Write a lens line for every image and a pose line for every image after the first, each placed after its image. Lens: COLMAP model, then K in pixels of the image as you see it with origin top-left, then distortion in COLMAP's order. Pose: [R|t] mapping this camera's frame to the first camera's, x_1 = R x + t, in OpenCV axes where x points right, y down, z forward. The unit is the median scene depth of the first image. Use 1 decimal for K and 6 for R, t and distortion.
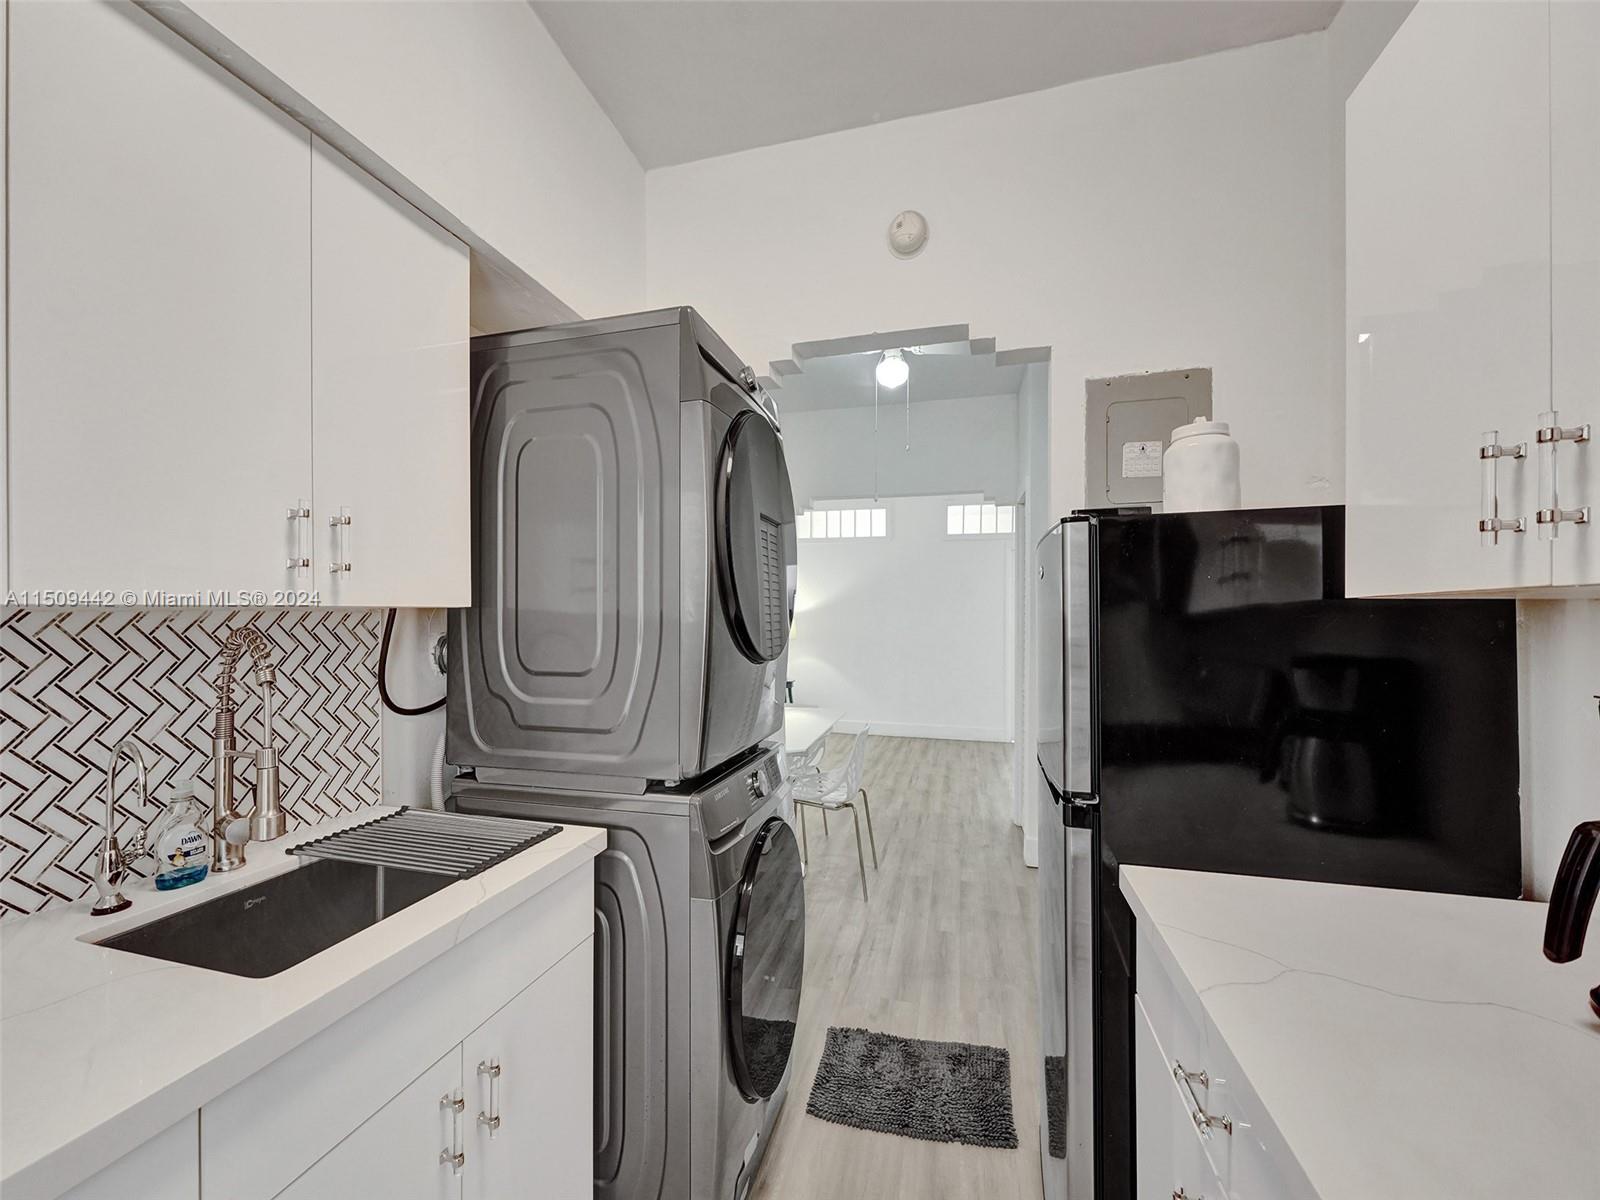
lens RADIAL K [[645.5, 0, 793.3], [0, 645.5, 613.1], [0, 0, 1]] dist [-0.002811, 0.000149]
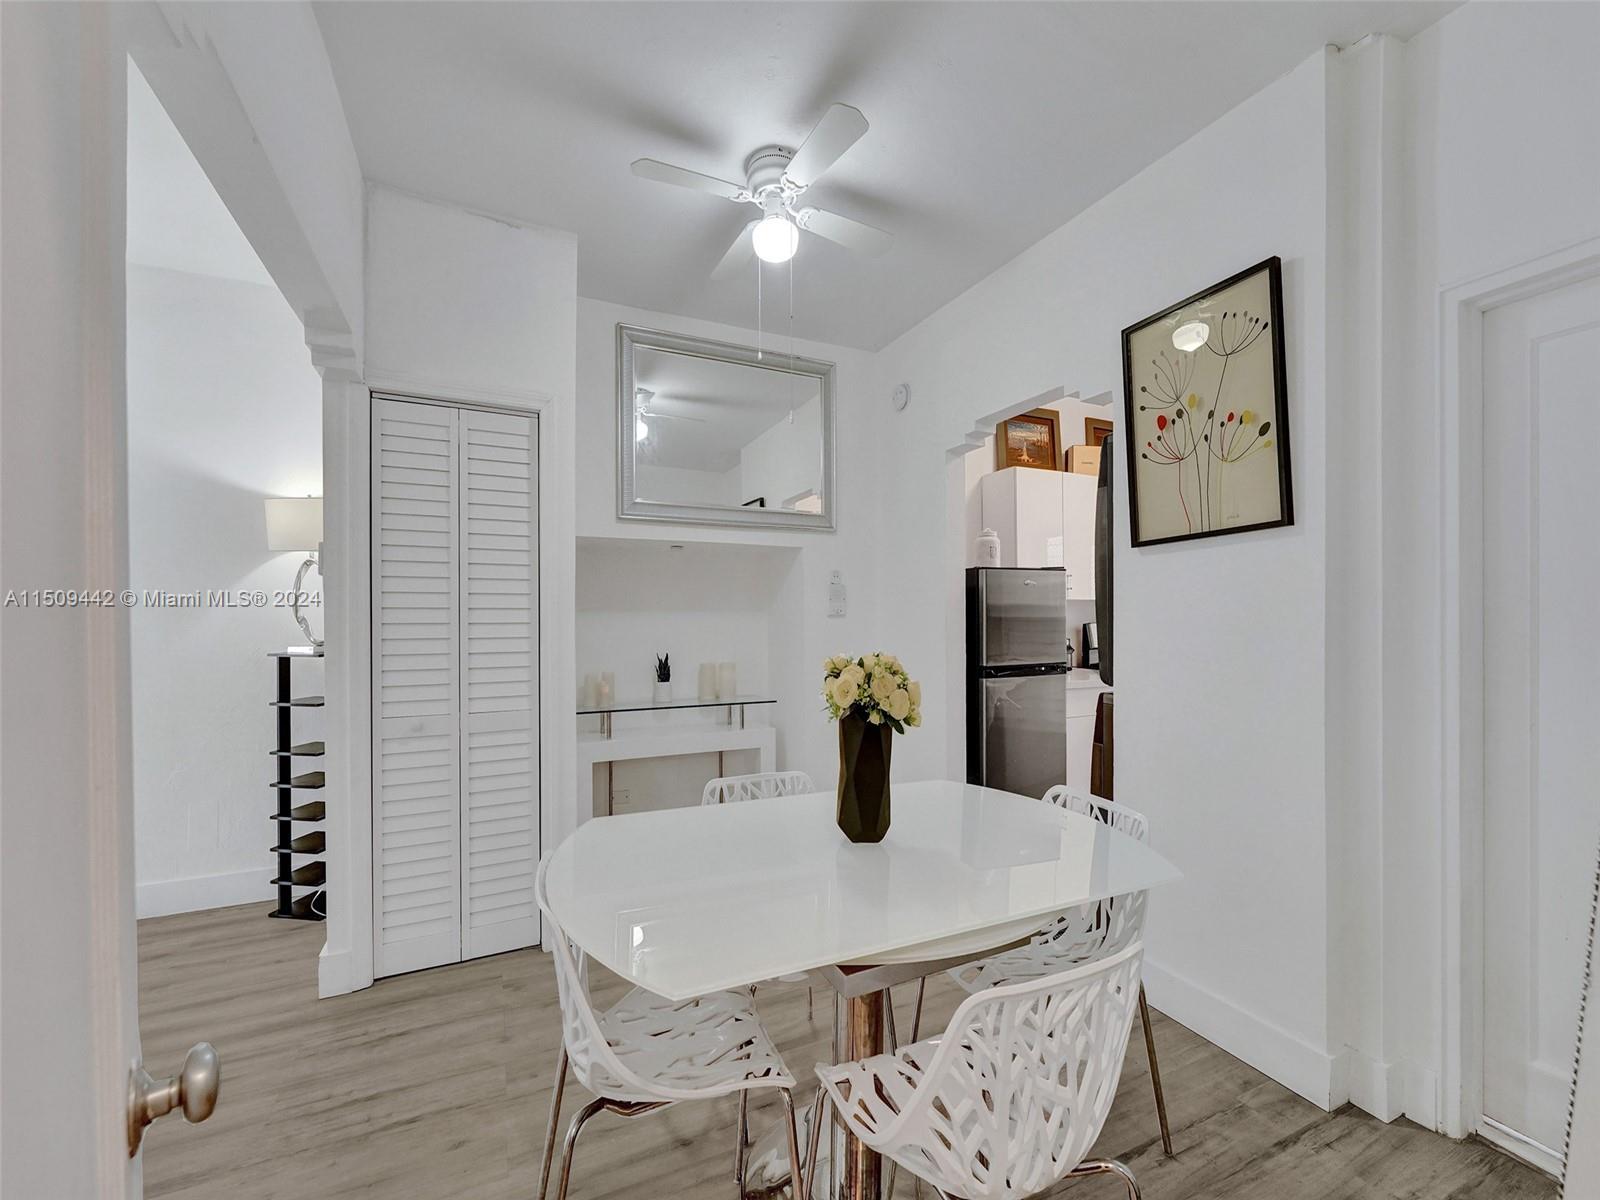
lens RADIAL K [[645.5, 0, 786.7], [0, 645.5, 617.4], [0, 0, 1]] dist [-0.002811, 0.000149]
pose [[-0.632639, -0.002006, 0.774444, -0.252230], [-0.003778, 0.999993, -0.000496, 0.017687], [-0.774438, -0.003240, -0.632642, 0.938769]]
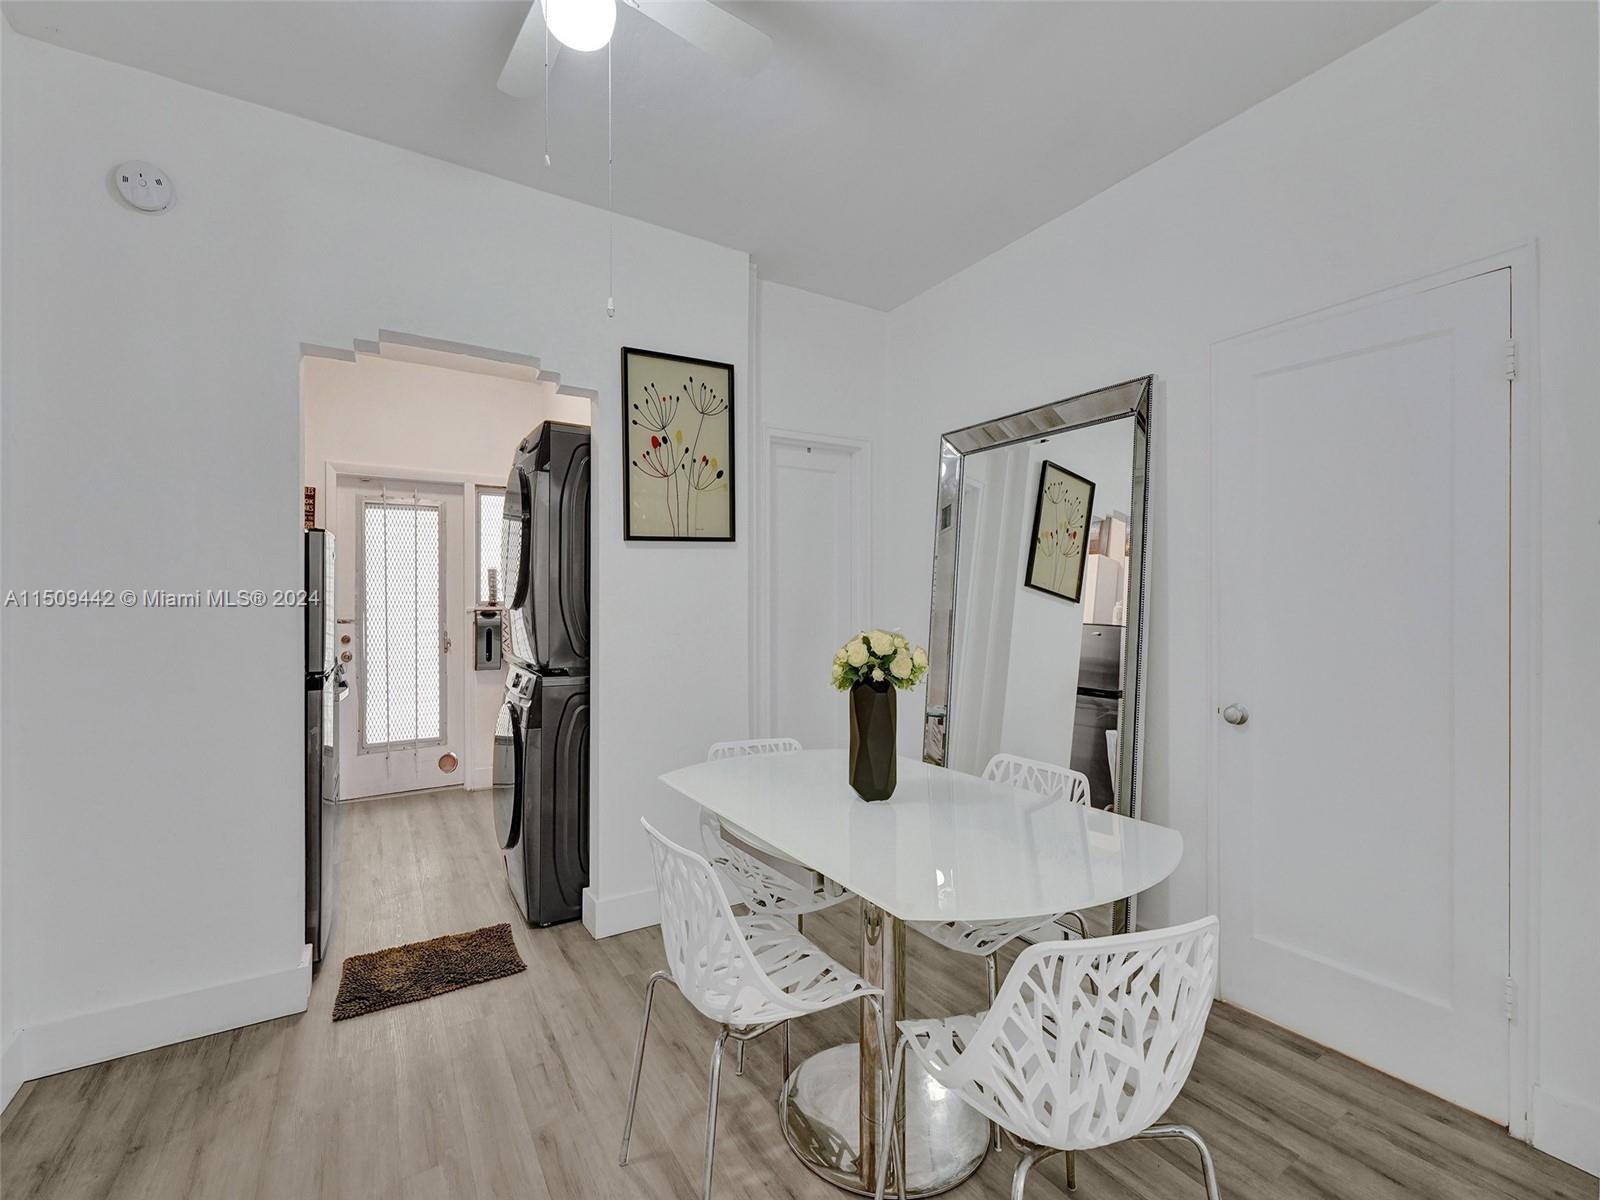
lens RADIAL K [[684.0, 0, 785.9], [0, 684.0, 597.8], [0, 0, 1]] dist [-0.003229, -0.000014]
pose [[-0.692710, -0.003288, -0.721209, 0.257786], [0.002796, 0.999970, -0.007245, 0.018053], [0.721211, -0.007036, -0.692679, 0.936488]]
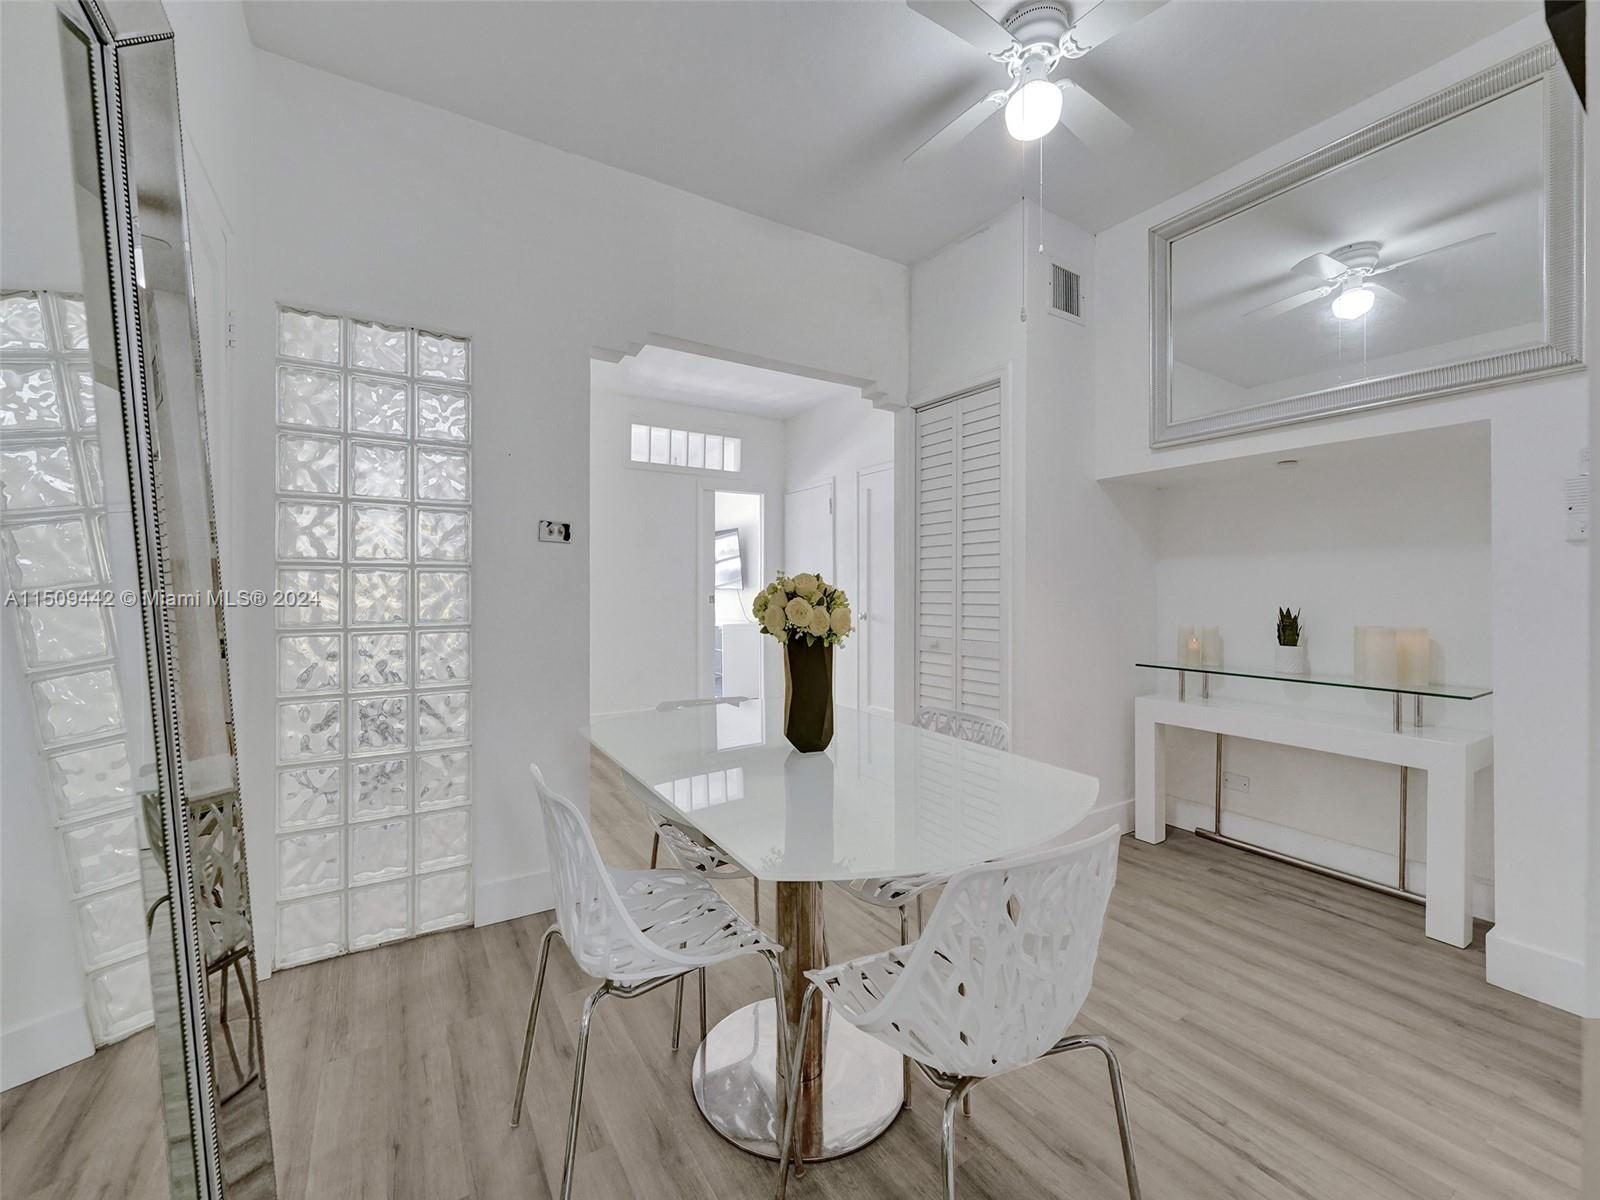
lens RADIAL K [[645.5, 0, 796.7], [0, 645.5, 590.9], [0, 0, 1]] dist [-0.002811, 0.000149]
pose [[0.680672, -0.006967, 0.732555, -0.281525], [0.002590, 0.999971, 0.007103, 0.040691], [-0.732584, -0.002937, 0.680671, 0.496718]]
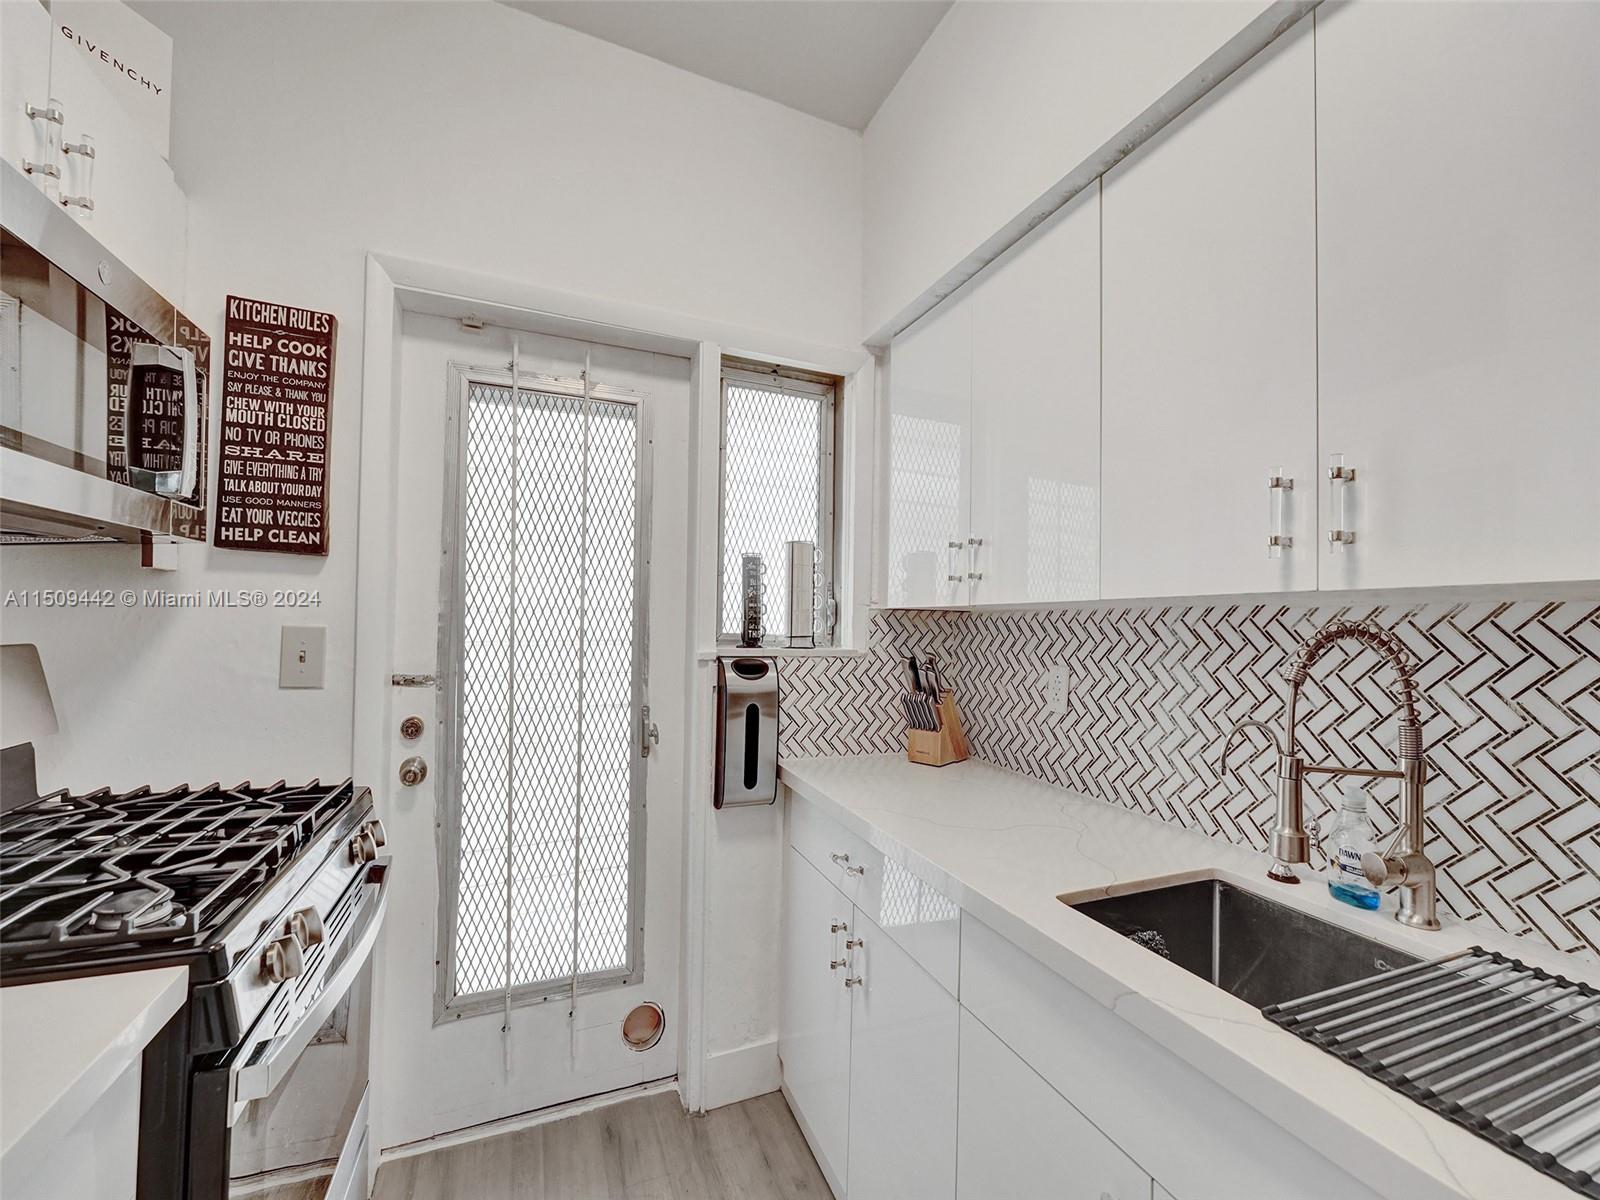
lens RADIAL K [[645.5, 0, 792.1], [0, 645.5, 610.2], [0, 0, 1]] dist [-0.002811, 0.000149]
pose [[-0.798399, -0.025580, -0.601585, 0.055523], [-0.019965, 0.999672, -0.016011, 0.006120], [0.601798, -0.000773, -0.798648, 0.276859]]
